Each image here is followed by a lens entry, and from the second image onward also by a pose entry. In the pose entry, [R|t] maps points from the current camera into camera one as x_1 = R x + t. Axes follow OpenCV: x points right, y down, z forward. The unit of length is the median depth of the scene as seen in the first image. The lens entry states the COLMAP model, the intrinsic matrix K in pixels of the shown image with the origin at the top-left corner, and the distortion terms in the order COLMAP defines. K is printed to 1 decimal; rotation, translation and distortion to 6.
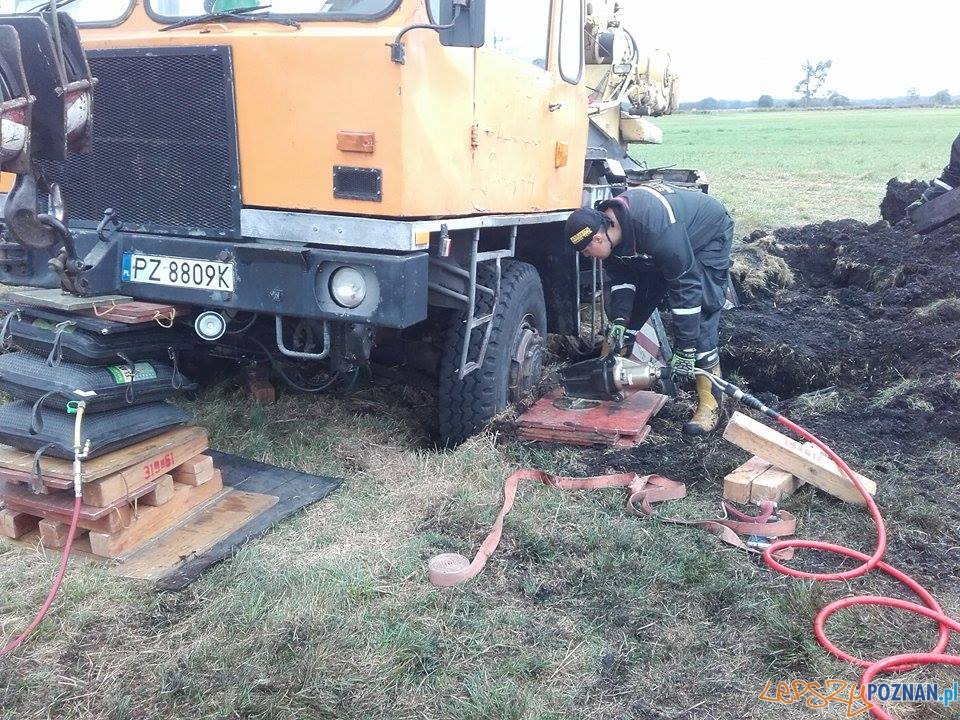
lens RADIAL K [[883.7, 0, 508.1], [0, 883.7, 321.8], [0, 0, 1]] dist [0.107559, -0.239234]
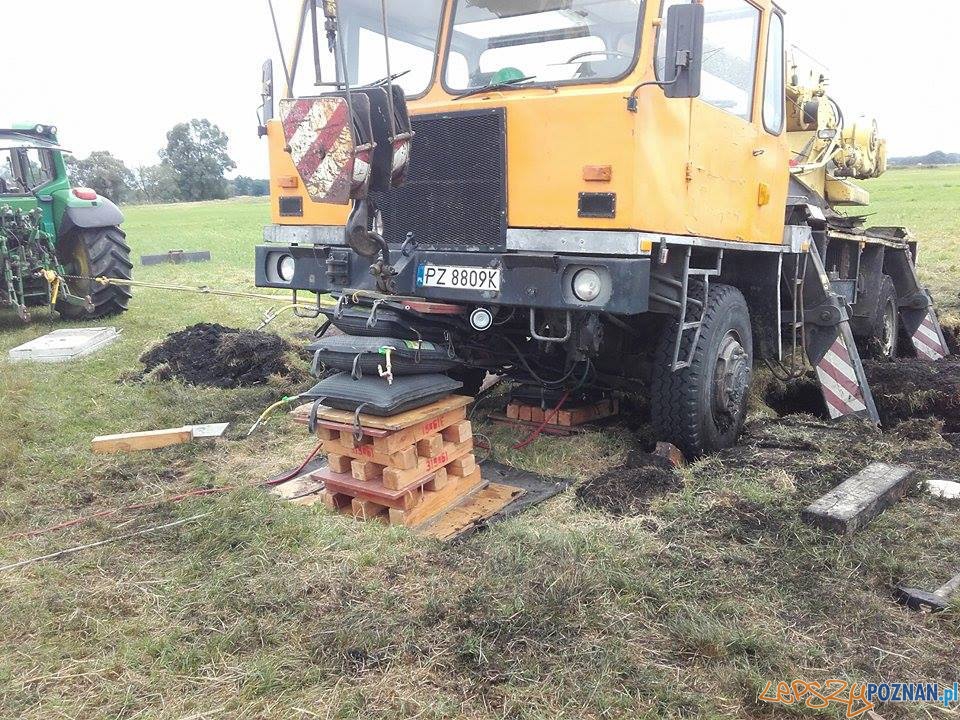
lens RADIAL K [[883.7, 0, 508.1], [0, 883.7, 321.8], [0, 0, 1]] dist [0.107559, -0.239234]
pose [[0.974591, 0.011956, -0.223675, -0.003721], [-0.033188, 0.995261, -0.091404, 0.127968], [0.221522, 0.096505, 0.970368, -0.251976]]
